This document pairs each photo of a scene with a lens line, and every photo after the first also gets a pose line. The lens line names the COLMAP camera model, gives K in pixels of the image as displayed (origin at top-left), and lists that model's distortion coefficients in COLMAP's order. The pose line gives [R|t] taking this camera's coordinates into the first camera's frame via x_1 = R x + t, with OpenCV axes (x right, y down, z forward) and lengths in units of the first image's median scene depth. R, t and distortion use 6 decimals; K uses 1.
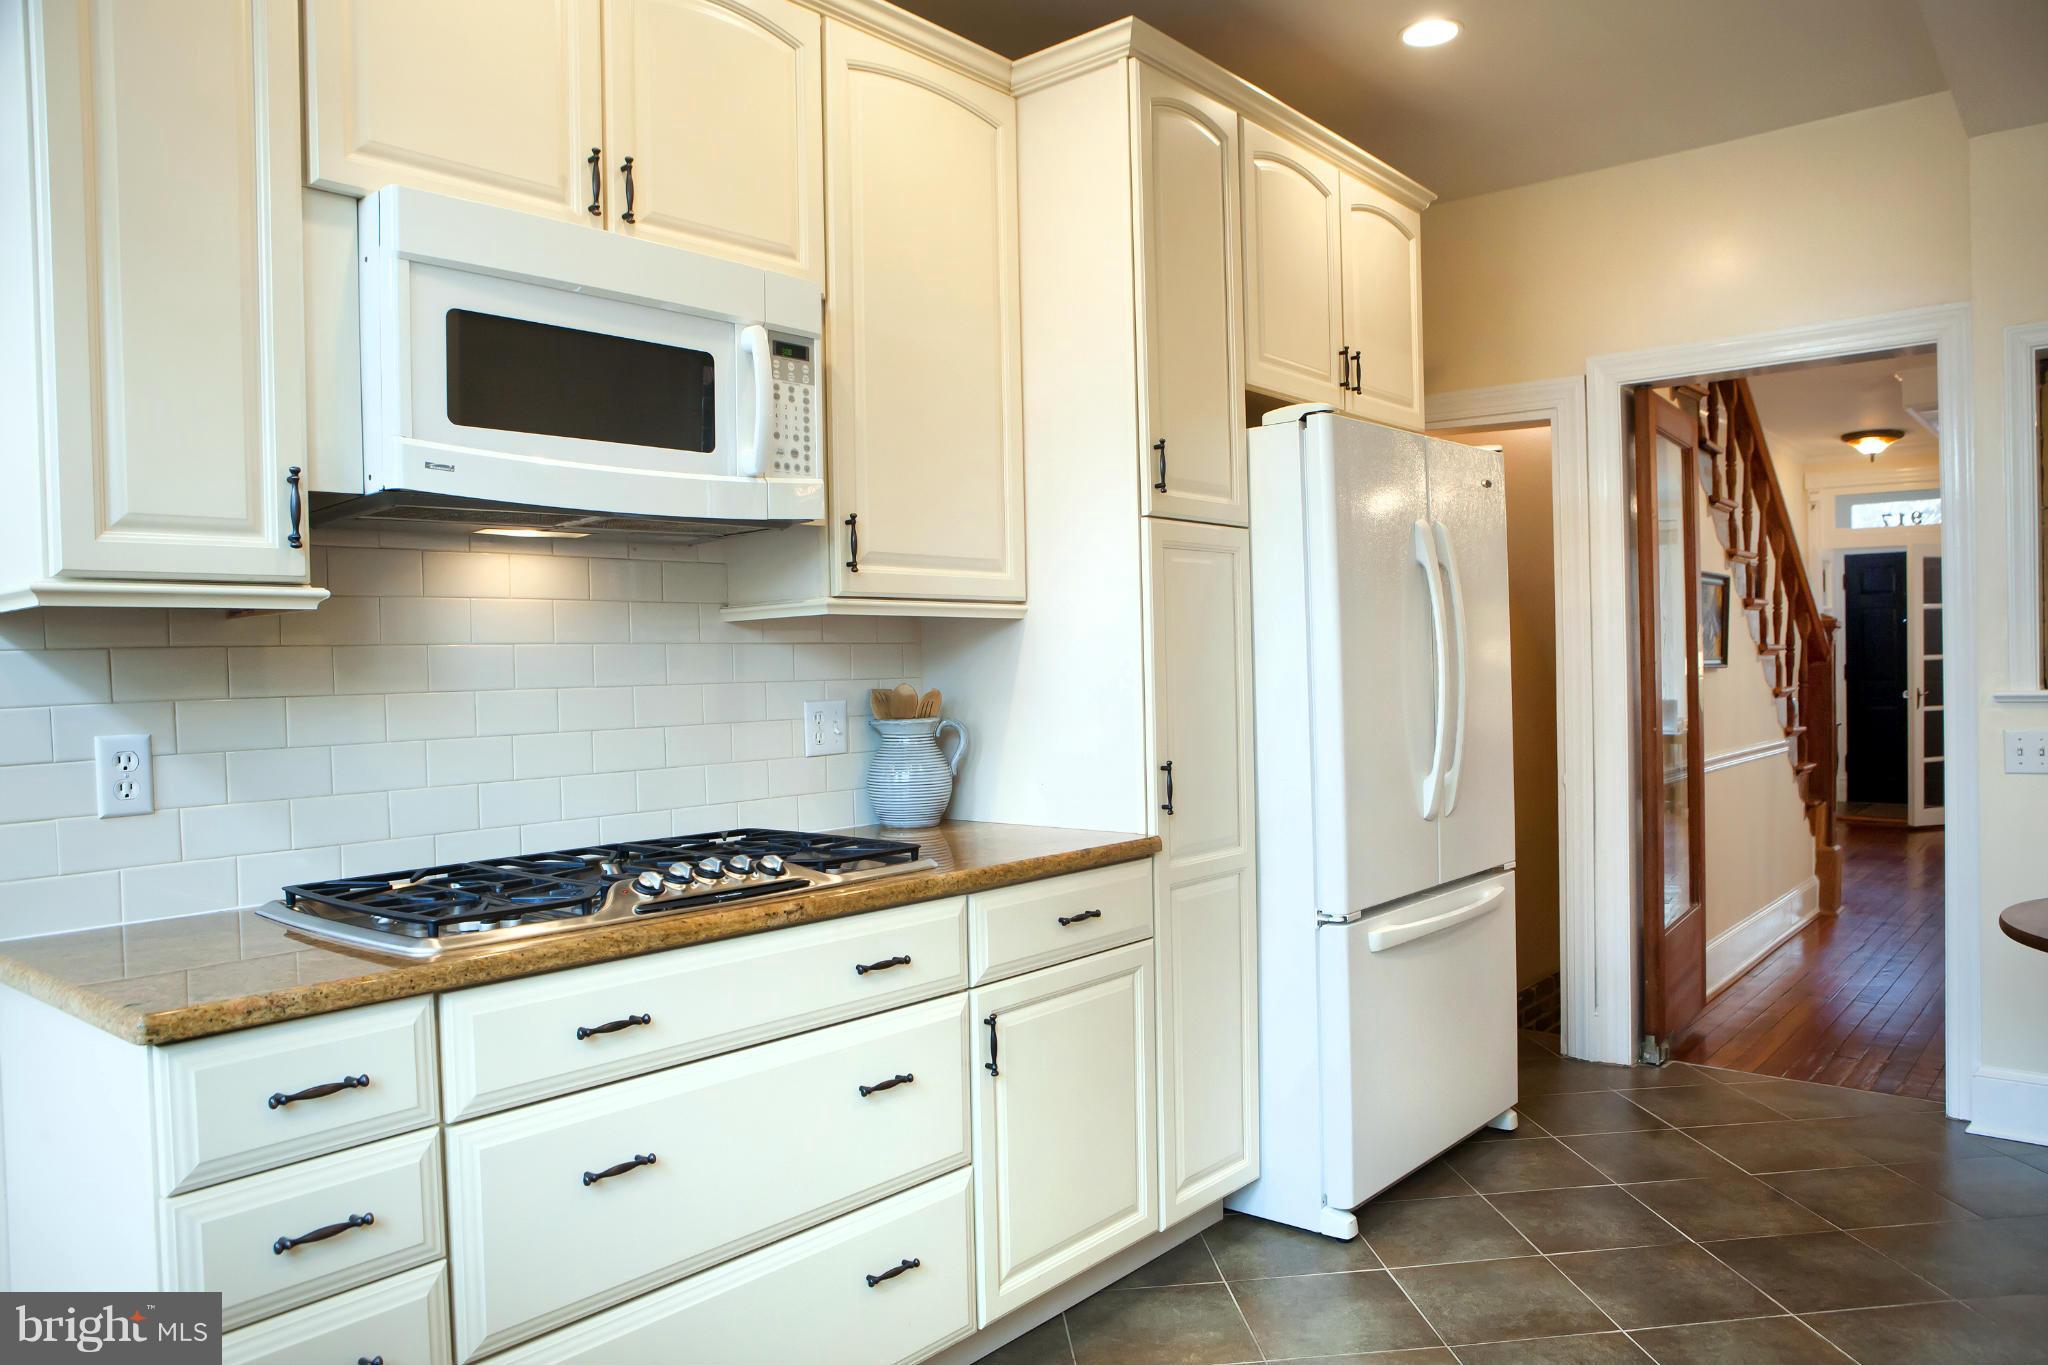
lens RADIAL K [[1399.3, 0, 1055.8], [0, 1399.3, 690.1], [0, 0, 1]] dist [-0.092179, 0.061847]
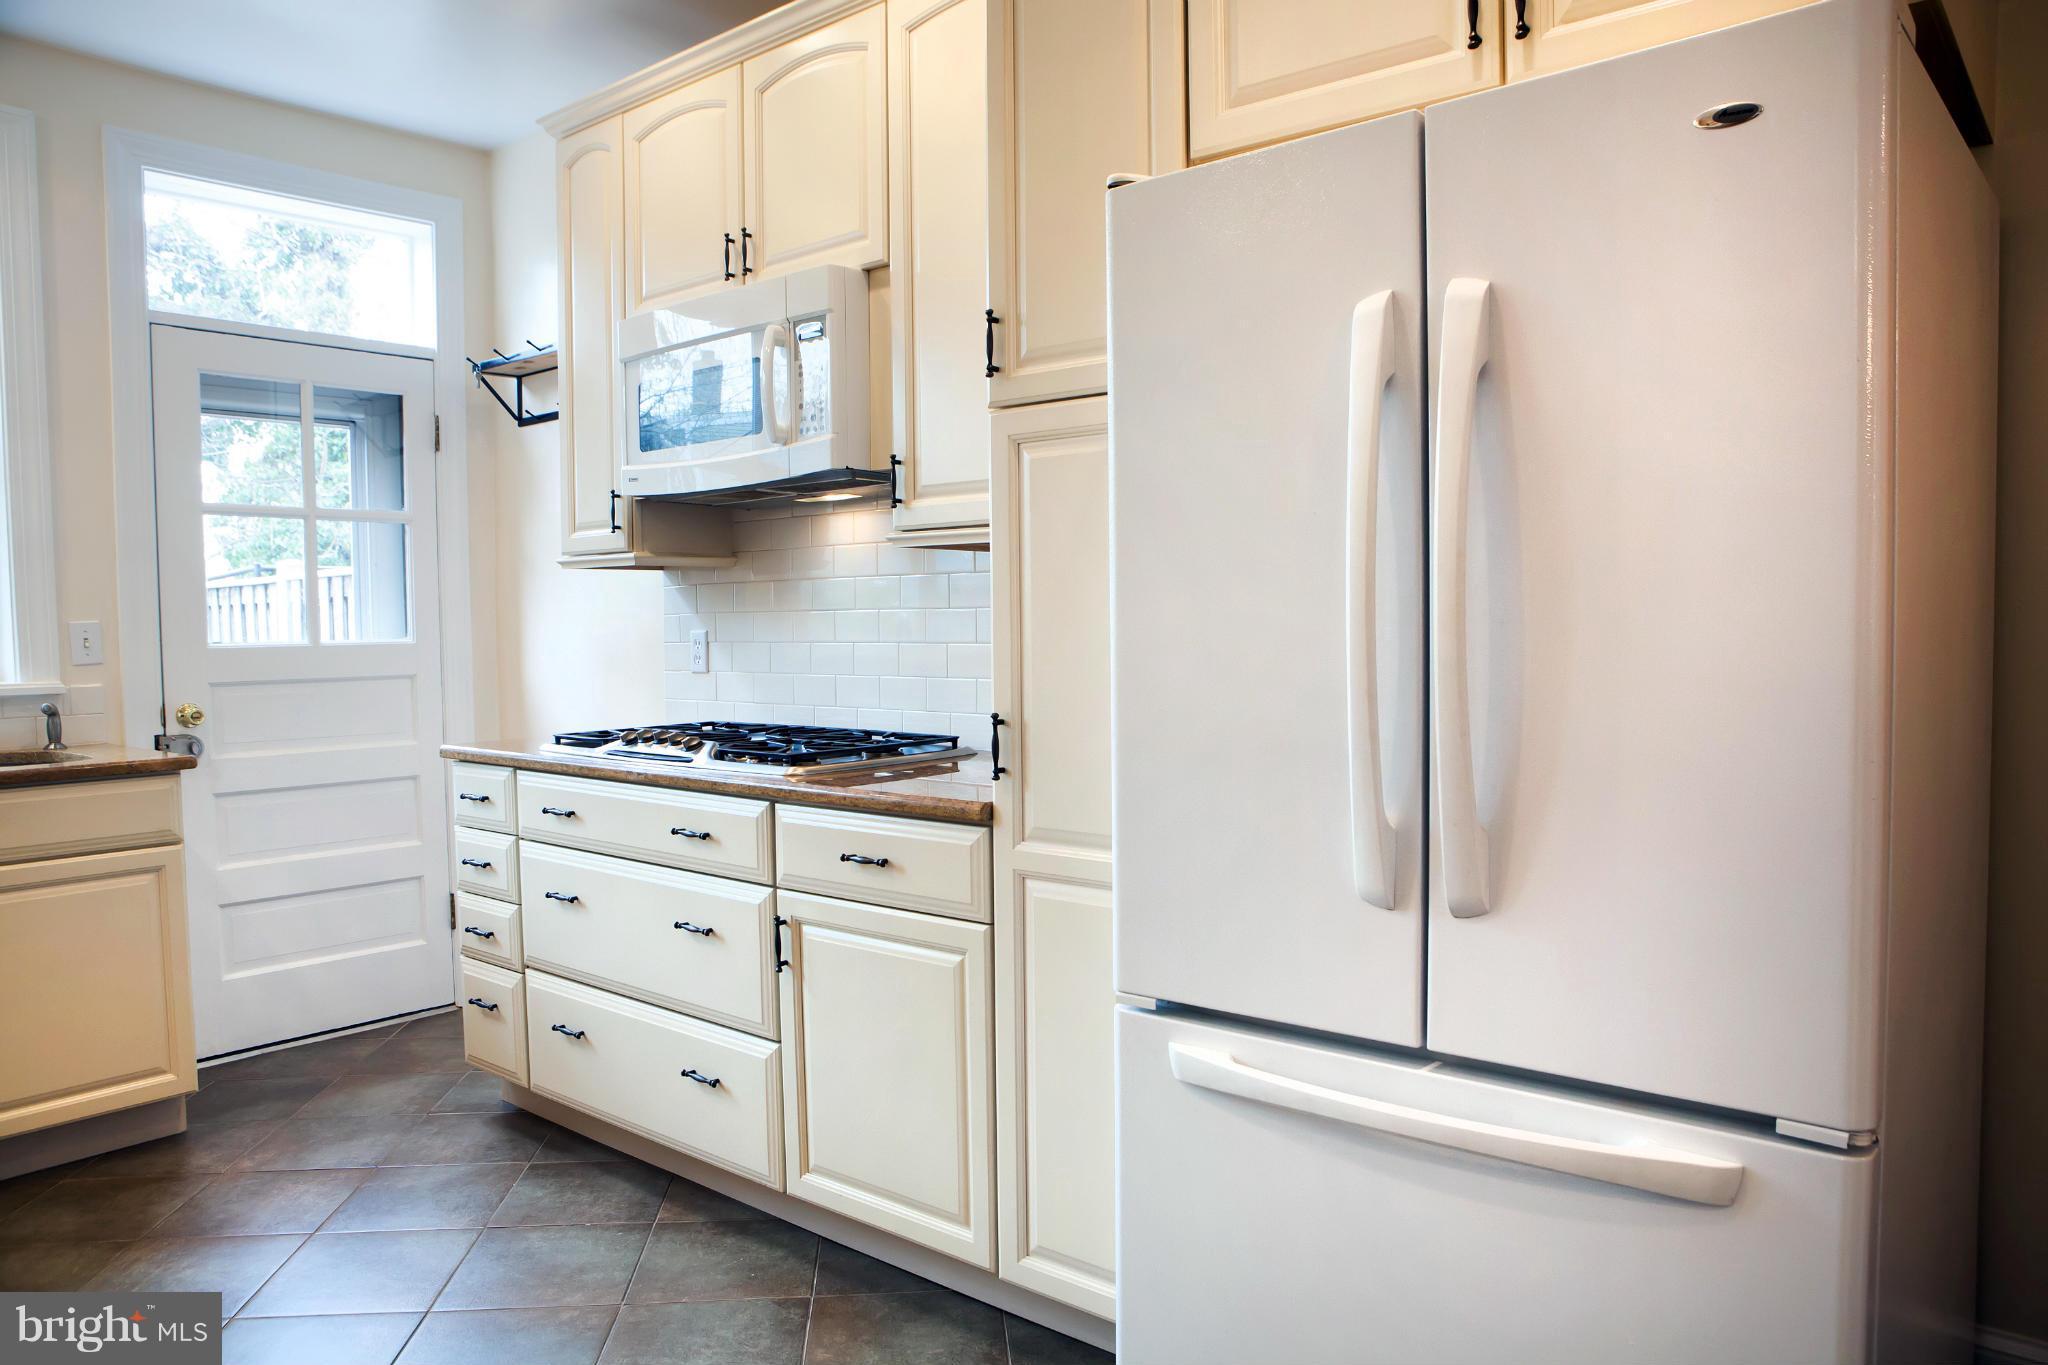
lens RADIAL K [[1399.3, 0, 1055.8], [0, 1399.3, 690.1], [0, 0, 1]] dist [-0.092179, 0.061847]
pose [[0.008688, 0.074992, -0.997146, 1.040258], [-0.007541, 0.997160, 0.074928, -0.027463], [0.999934, 0.006869, 0.009228, 1.214335]]
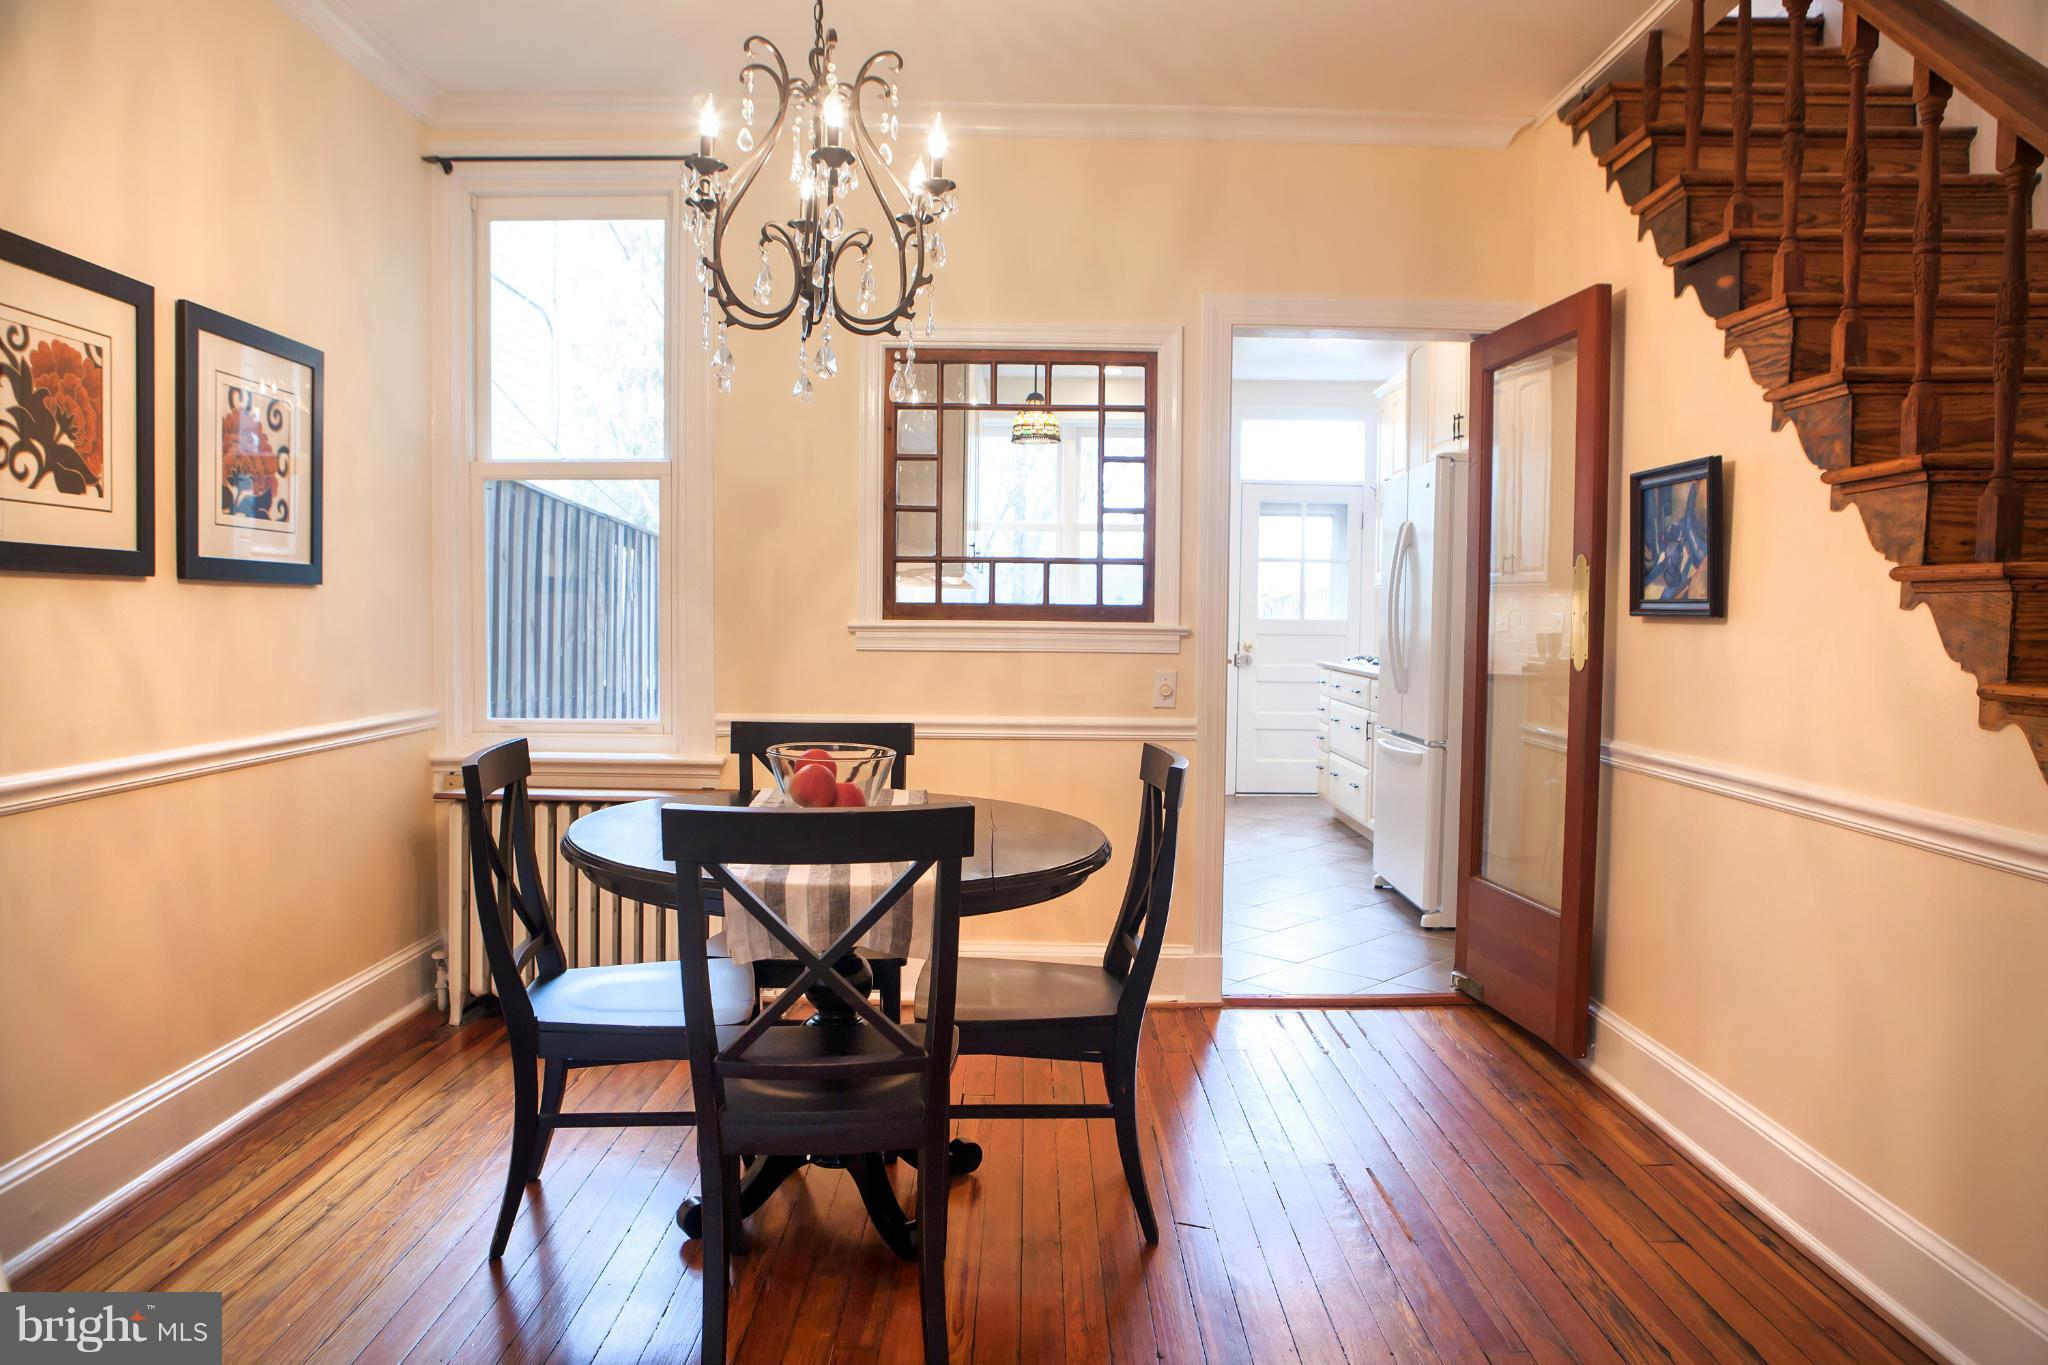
lens RADIAL K [[1415.2, 0, 1024.7], [0, 1415.2, 675.9], [0, 0, 1]] dist [-0.082563, 0.059836]
pose [[-0.762557, 0.044830, -0.645366, 2.559972], [-0.008114, 0.996855, 0.078834, -0.098927], [0.646871, 0.065352, -0.759794, 2.921231]]
